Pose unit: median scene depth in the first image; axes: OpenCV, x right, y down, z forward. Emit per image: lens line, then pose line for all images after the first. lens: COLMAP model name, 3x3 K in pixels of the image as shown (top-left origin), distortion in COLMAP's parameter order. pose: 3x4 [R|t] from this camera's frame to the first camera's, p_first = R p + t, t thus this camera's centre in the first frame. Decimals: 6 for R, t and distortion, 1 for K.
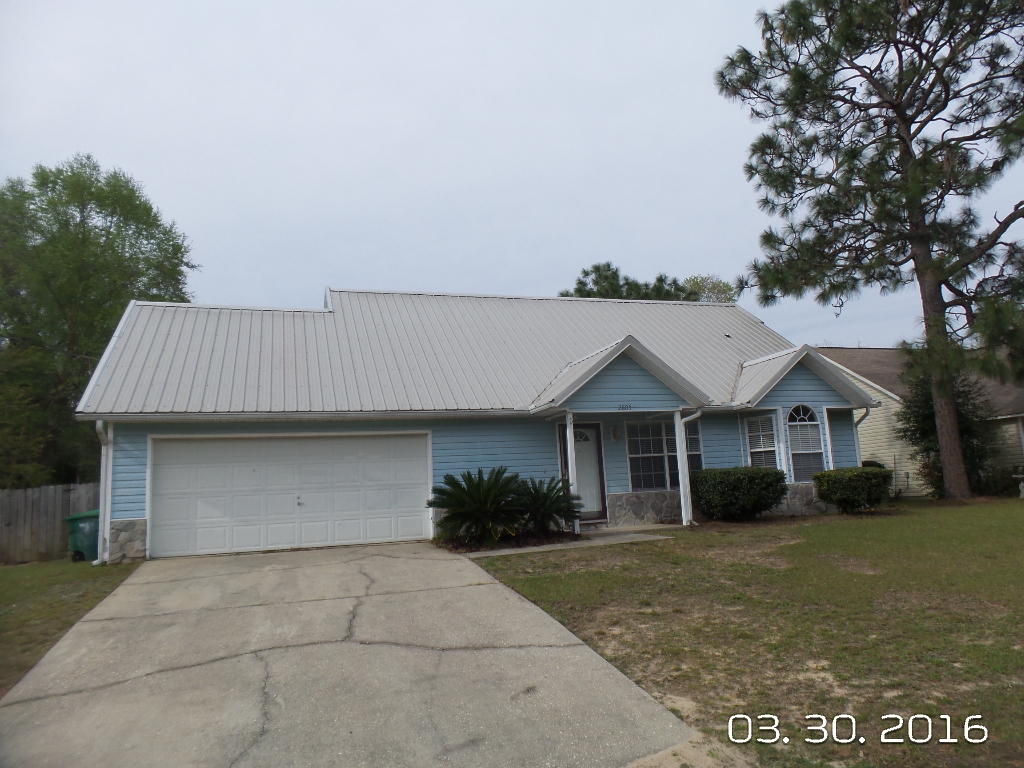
lens RADIAL K [[685.5, 0, 512.0], [0, 685.5, 384.0], [0, 0, 1]] dist [0.005563, -0.000576]
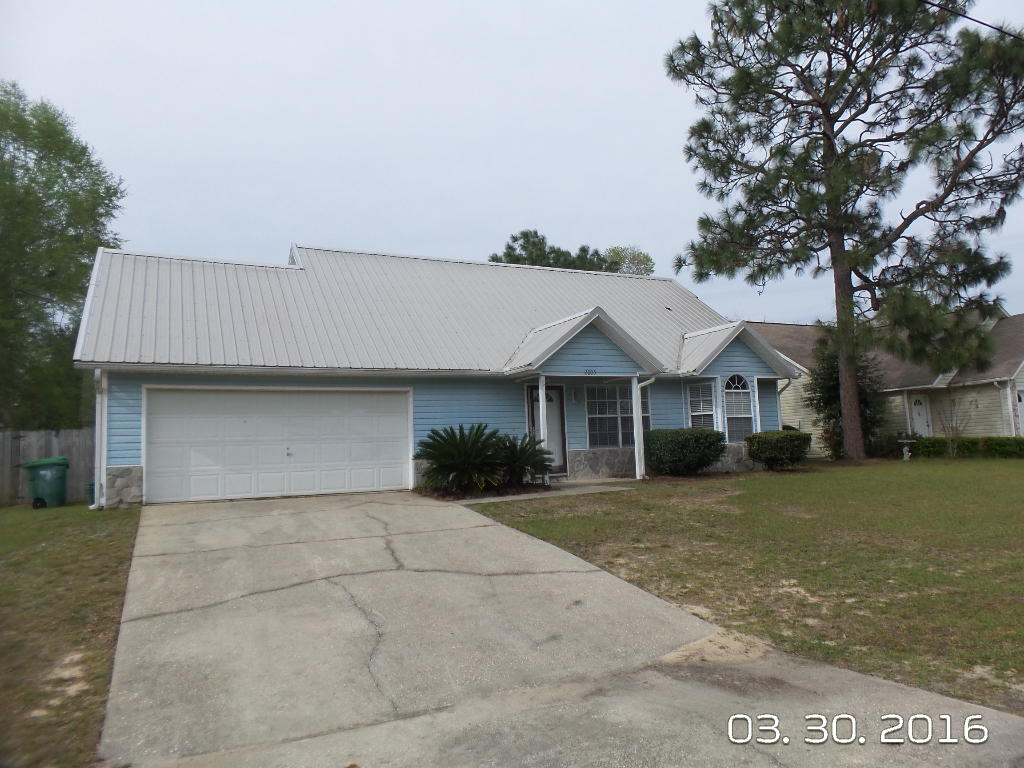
lens RADIAL K [[685.5, 0, 512.0], [0, 685.5, 384.0], [0, 0, 1]] dist [0.005563, -0.000576]
pose [[0.990236, 0.029571, 0.136232, -0.110394], [-0.037588, 0.997686, 0.056657, -0.004641], [-0.134241, -0.061225, 0.989056, -0.073409]]
